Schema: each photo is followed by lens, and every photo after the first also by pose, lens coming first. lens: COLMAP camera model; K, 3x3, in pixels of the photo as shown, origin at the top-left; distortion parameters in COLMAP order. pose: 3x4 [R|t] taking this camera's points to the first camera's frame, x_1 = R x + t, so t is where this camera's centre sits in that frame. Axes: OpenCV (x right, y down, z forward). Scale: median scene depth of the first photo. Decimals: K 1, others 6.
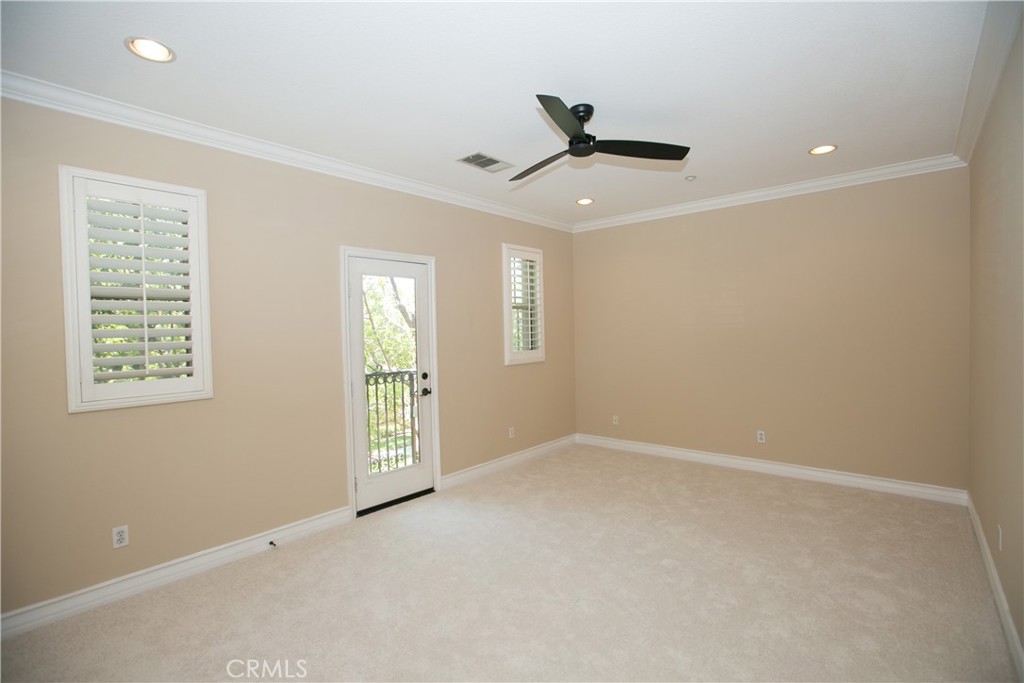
lens RADIAL K [[482.0, 0, 523.6], [0, 482.0, 332.1], [0, 0, 1]] dist [0.001505, 0.000806]
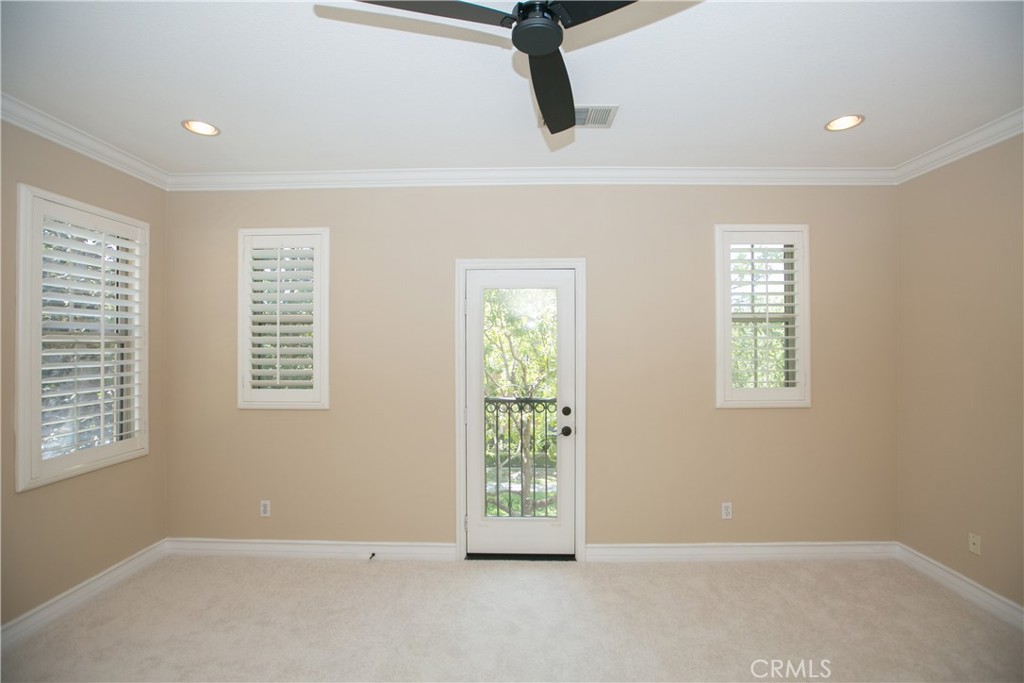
lens RADIAL K [[470.8, 0, 514.0], [0, 470.8, 343.8], [0, 0, 1]] dist [-0.019095, 0.000948]
pose [[0.632819, 0.007052, -0.774268, 0.386995], [-0.017207, 0.999840, -0.004957, -0.015119], [0.774109, 0.016460, 0.632839, 0.508392]]
